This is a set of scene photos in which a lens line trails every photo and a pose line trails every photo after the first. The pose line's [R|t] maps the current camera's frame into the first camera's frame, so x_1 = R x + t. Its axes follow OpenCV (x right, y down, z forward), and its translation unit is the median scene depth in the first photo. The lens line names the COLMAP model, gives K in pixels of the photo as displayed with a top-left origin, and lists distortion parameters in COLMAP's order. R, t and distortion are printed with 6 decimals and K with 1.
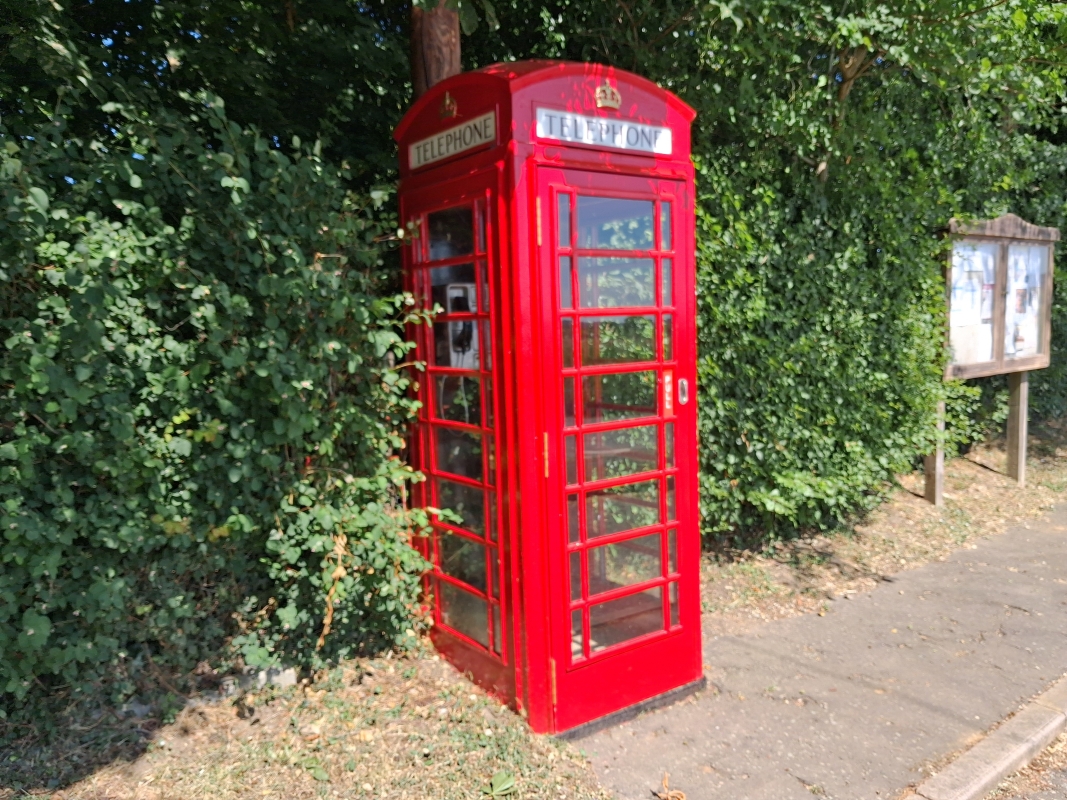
lens RADIAL K [[833.2, 0, 533.5], [0, 833.2, 400.0], [0, 0, 1]] dist [-0.044128, -0.000943]
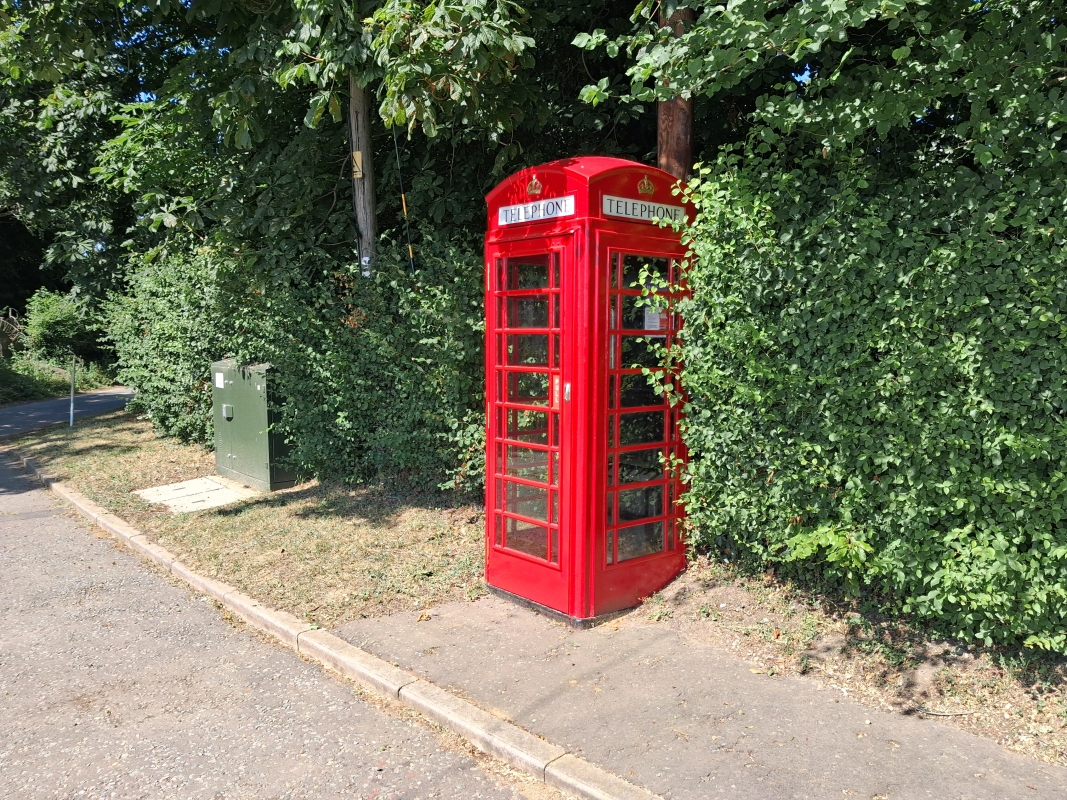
lens RADIAL K [[823.7, 0, 556.6], [0, 823.7, 396.1], [0, 0, 1]] dist [-0.035281, -0.000972]
pose [[0.114490, 0.113477, -0.986922, 1.476473], [-0.096965, 0.989987, 0.102581, -0.137212], [0.988681, 0.083953, 0.124347, 0.816737]]
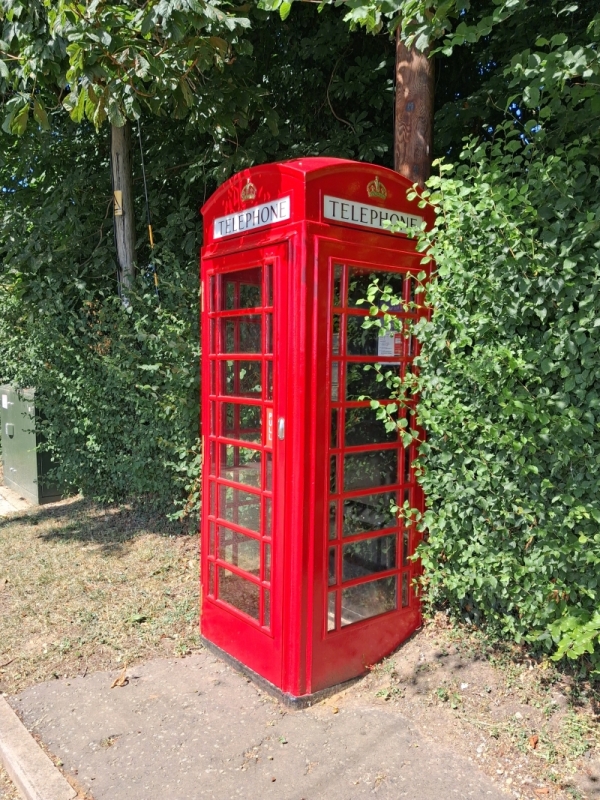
lens RADIAL K [[624.7, 0, 300.0], [0, 624.7, 400.0], [0, 0, 1]] dist [-0.044128, -0.000943]
pose [[0.066877, 0.100388, -0.992698, 1.012855], [-0.099837, 0.990606, 0.093450, -0.130253], [0.992754, 0.092859, 0.076271, 0.954433]]
